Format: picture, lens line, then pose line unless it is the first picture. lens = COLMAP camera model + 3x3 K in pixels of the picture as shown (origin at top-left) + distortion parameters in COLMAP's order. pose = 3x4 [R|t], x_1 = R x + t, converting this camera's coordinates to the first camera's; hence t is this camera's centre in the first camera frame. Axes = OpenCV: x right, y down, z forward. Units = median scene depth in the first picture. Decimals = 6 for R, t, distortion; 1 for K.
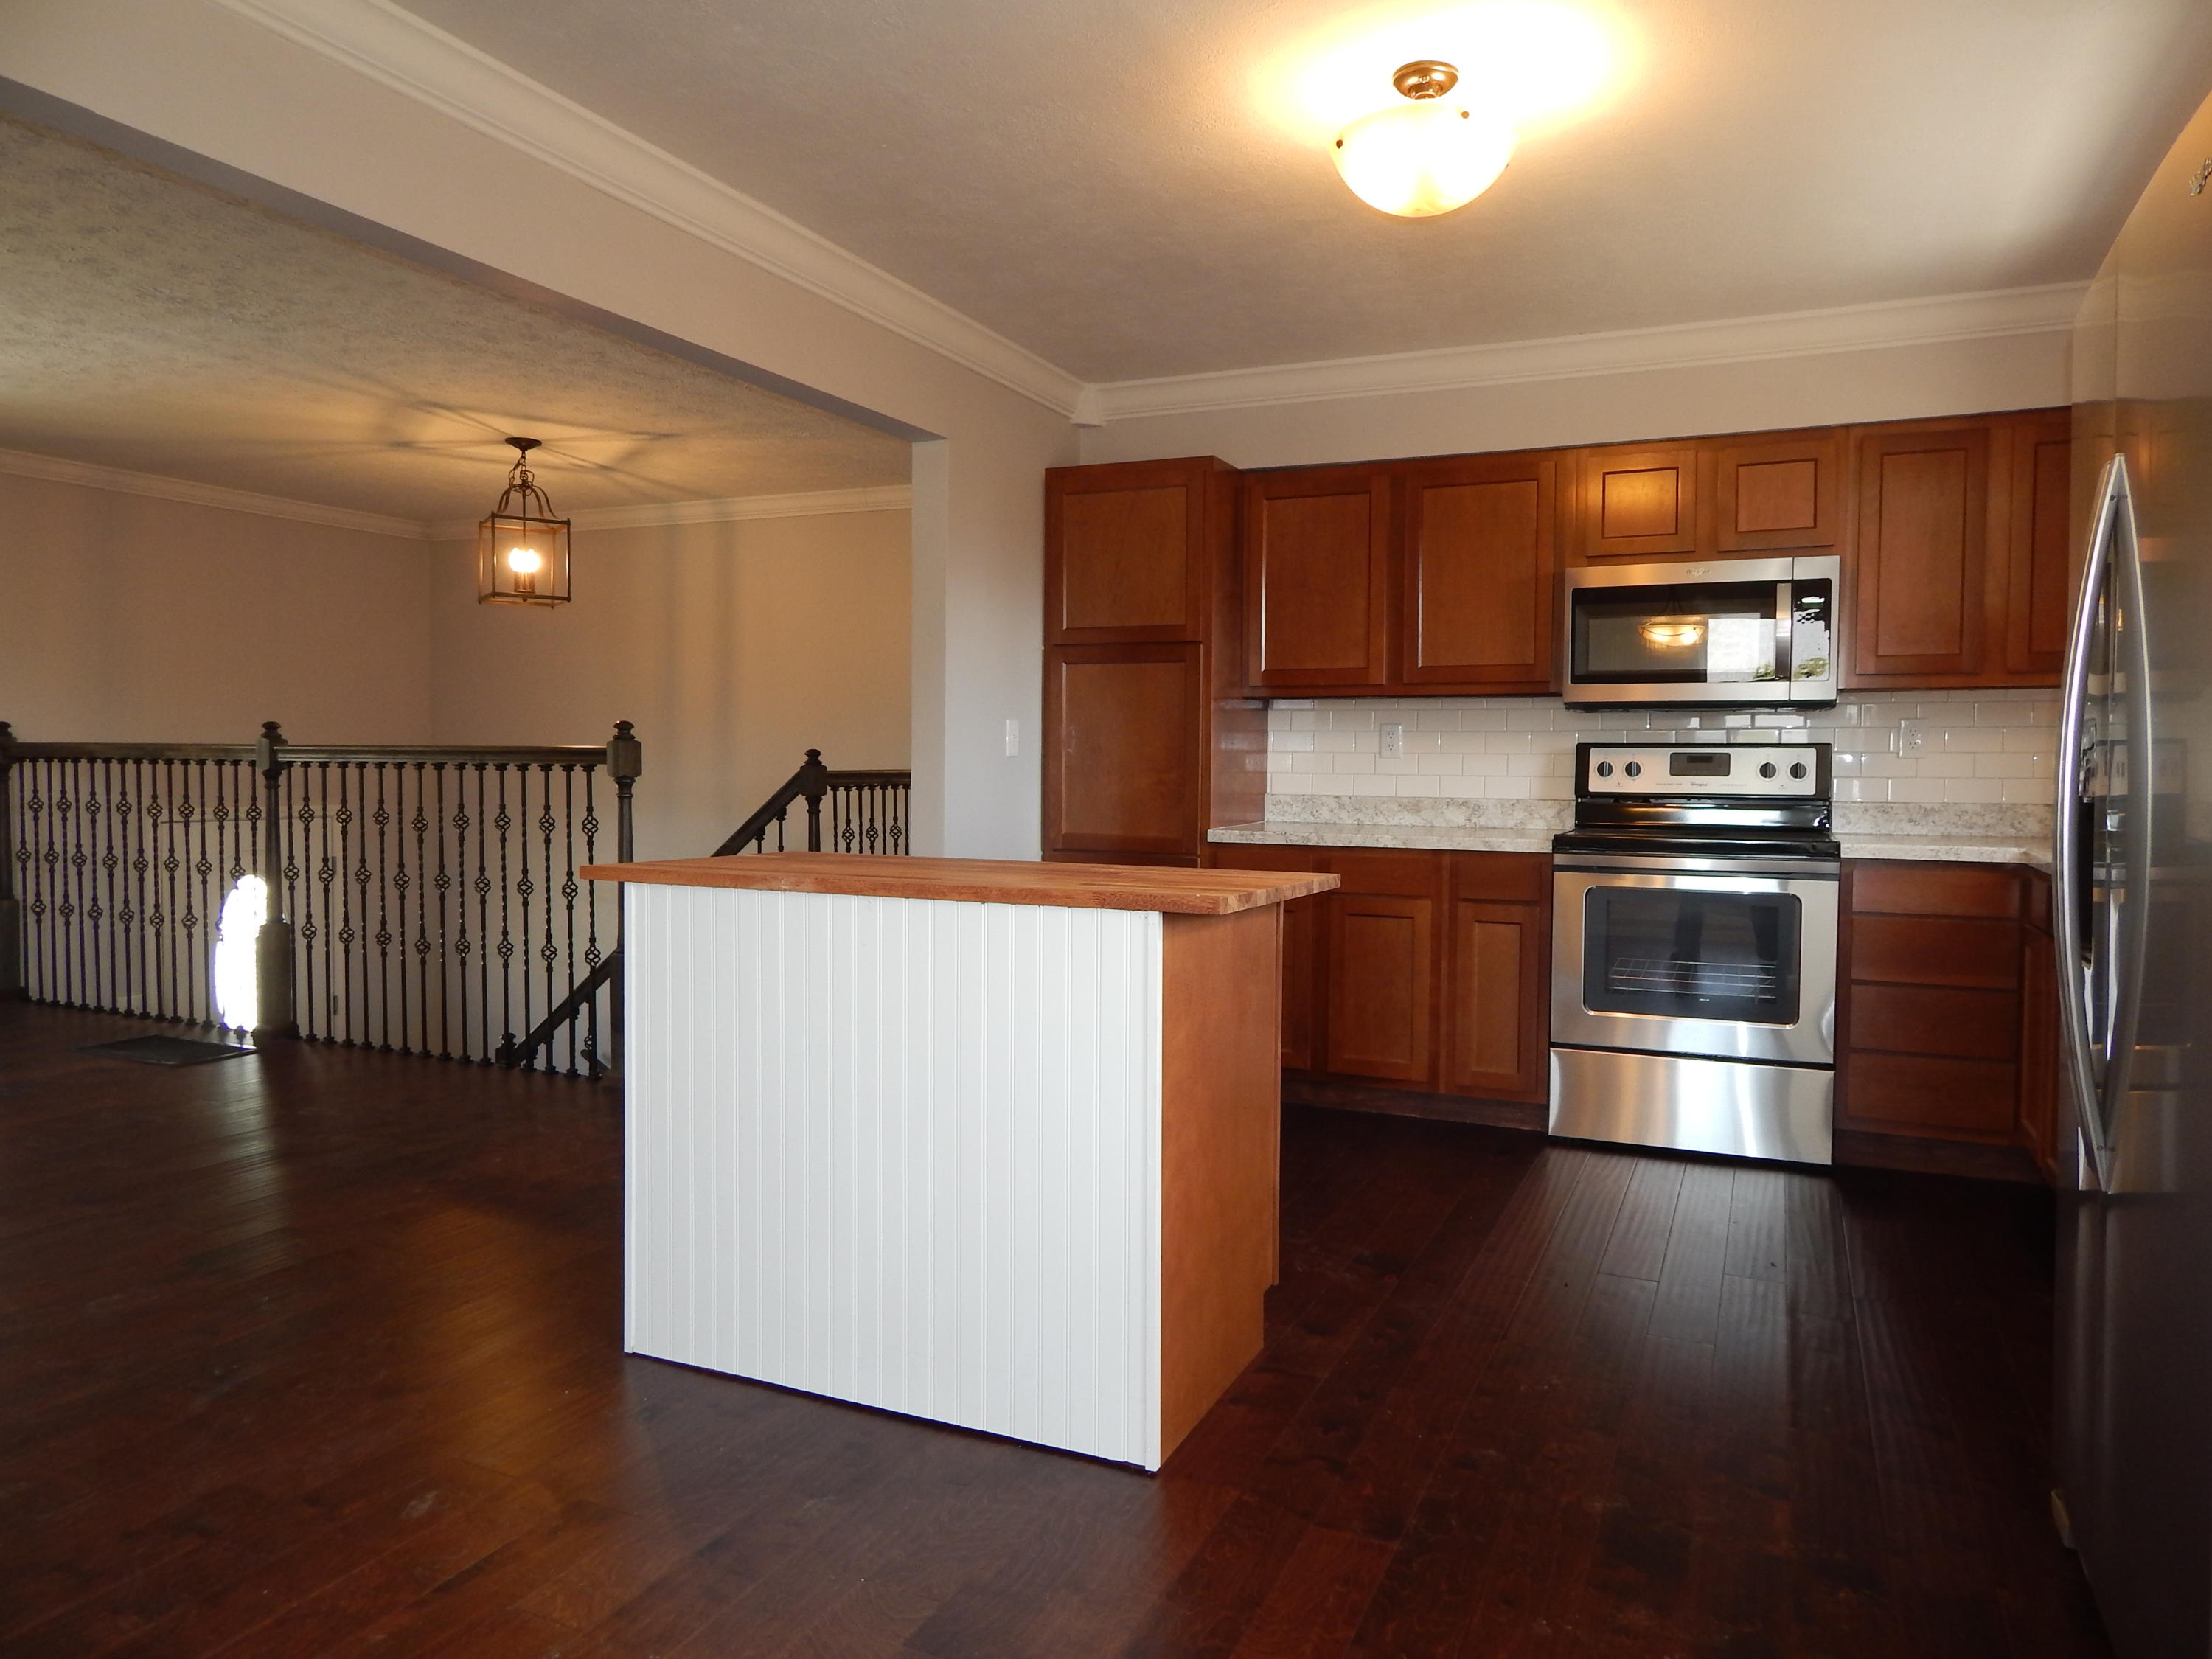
lens RADIAL K [[1448.8, 0, 1110.0], [0, 1448.8, 818.8], [0, 0, 1]] dist [0.002101, -0.003580]
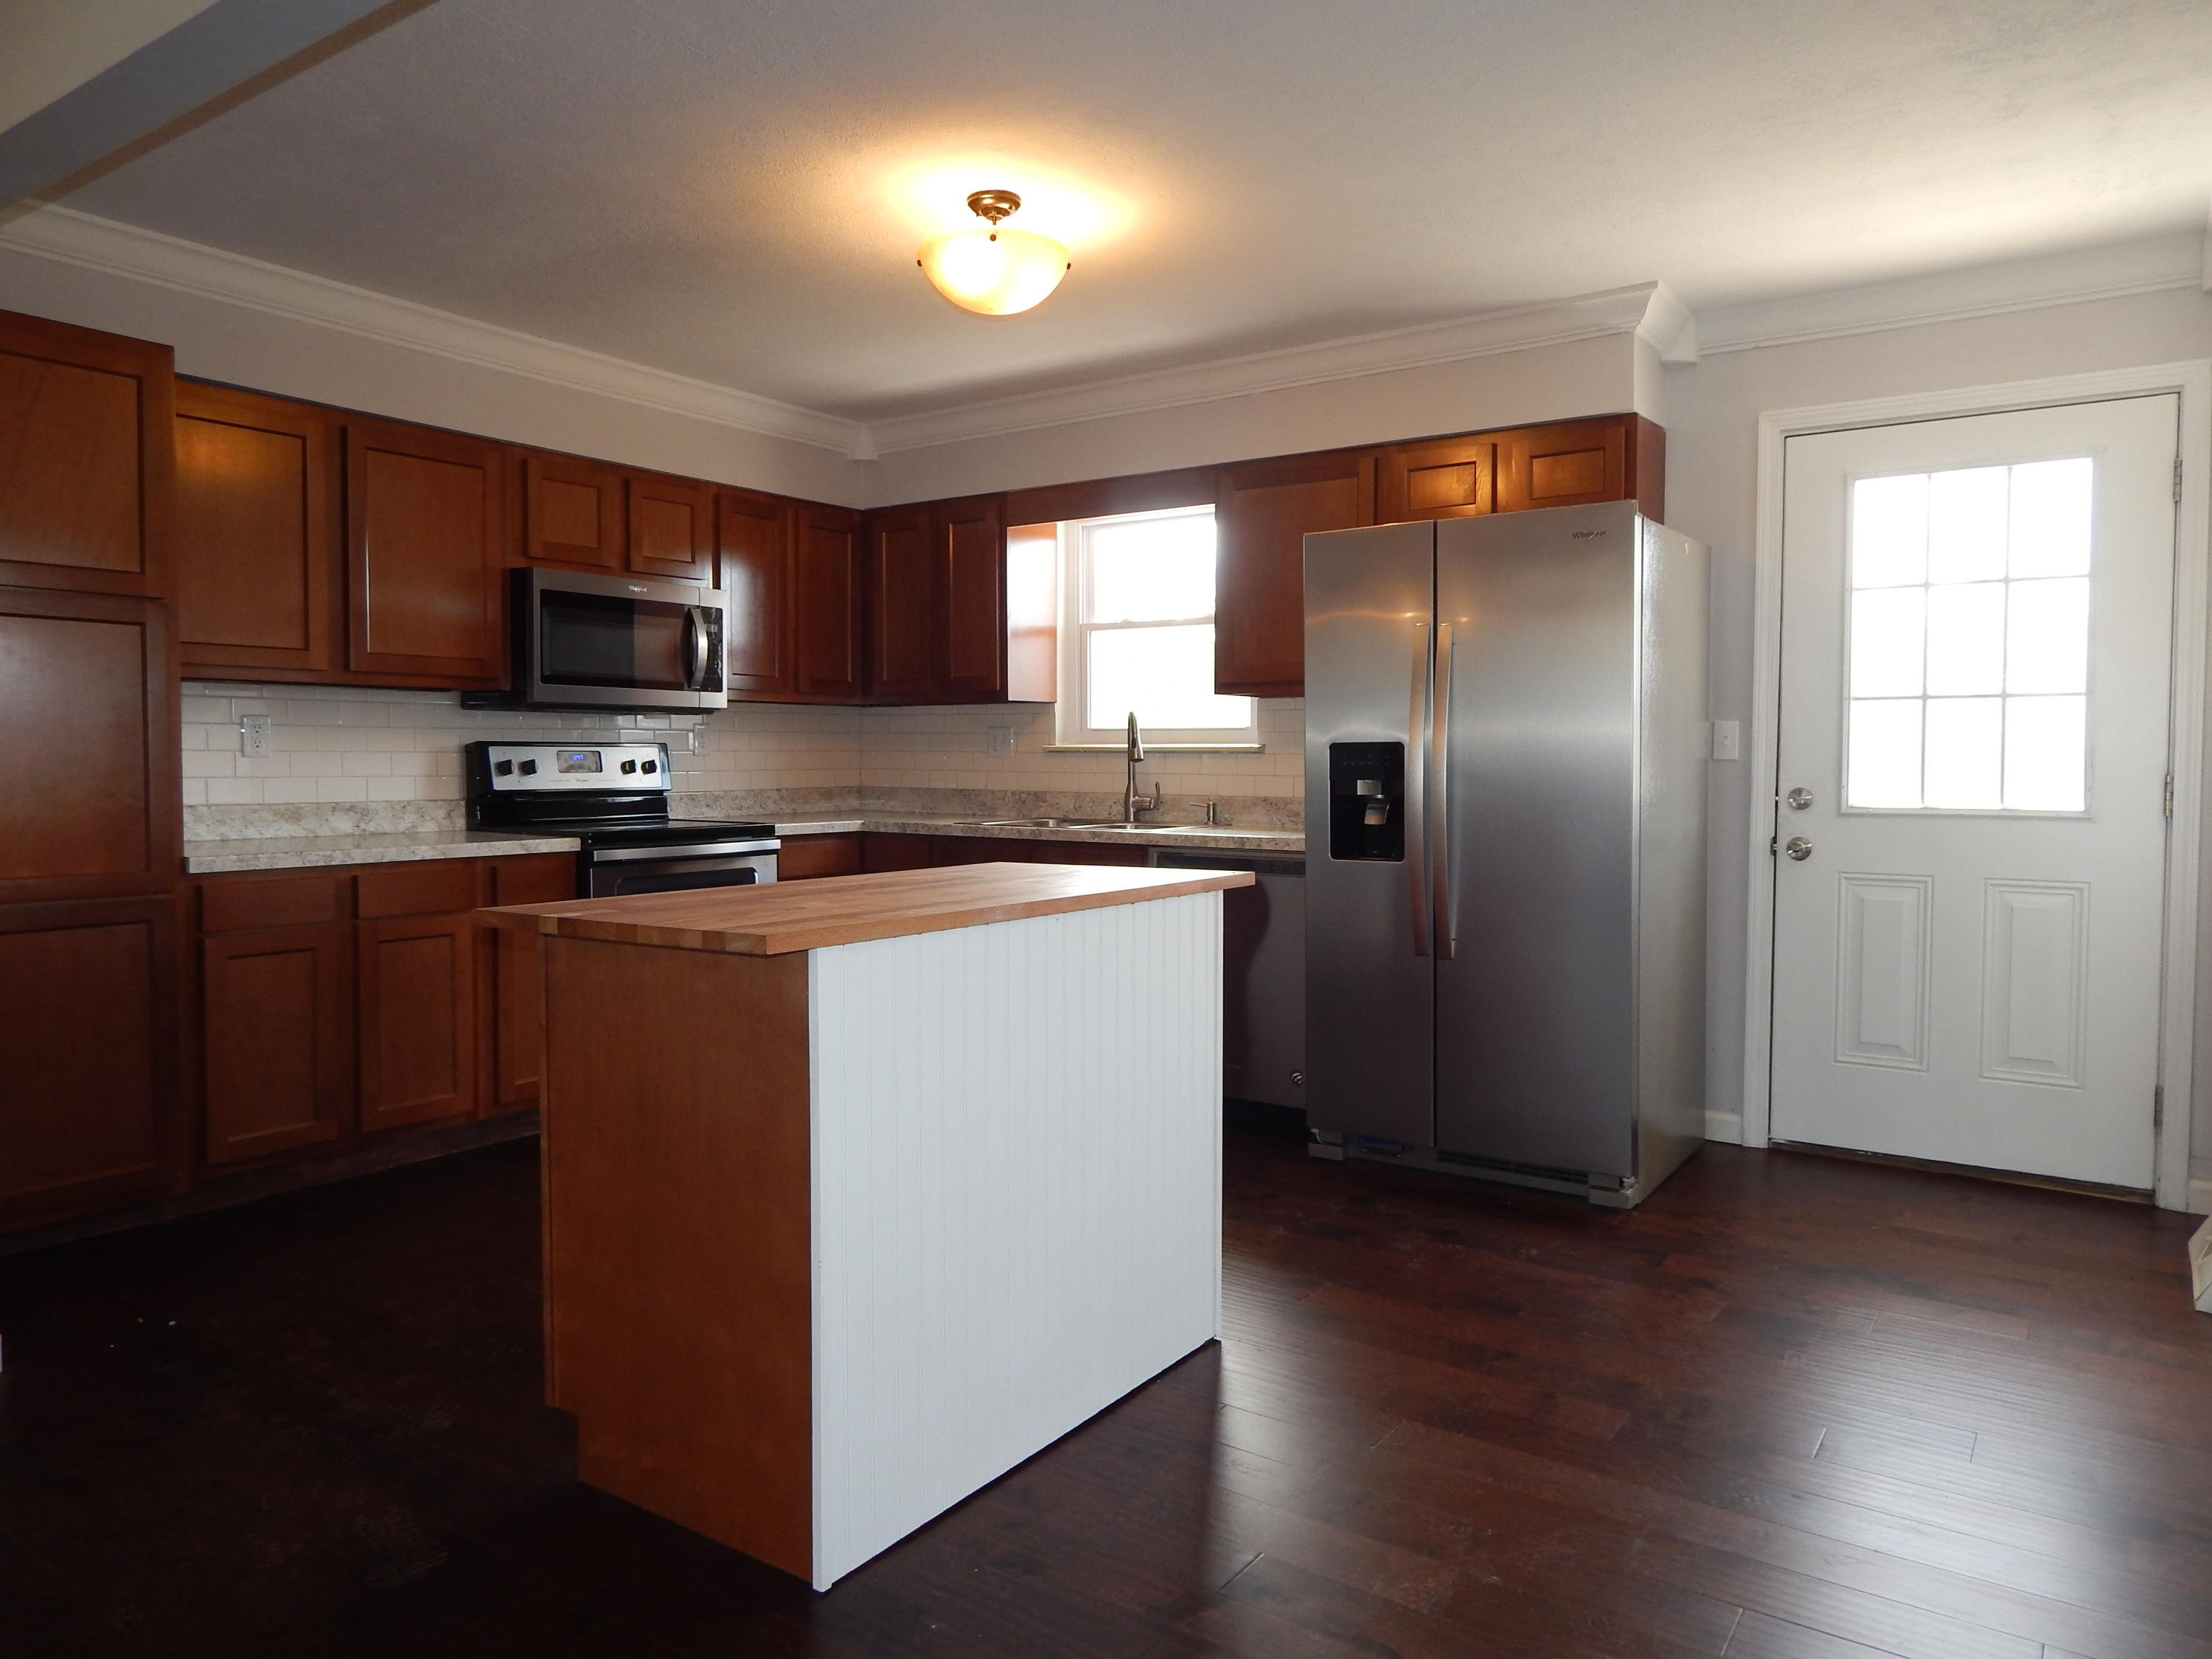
lens RADIAL K [[1448.8, 0, 1110.0], [0, 1448.8, 818.8], [0, 0, 1]] dist [0.002101, -0.003580]
pose [[0.181857, -0.048953, 0.982106, -0.568204], [0.036338, 0.998412, 0.043037, -0.026627], [-0.982653, 0.027861, 0.183347, 0.404495]]
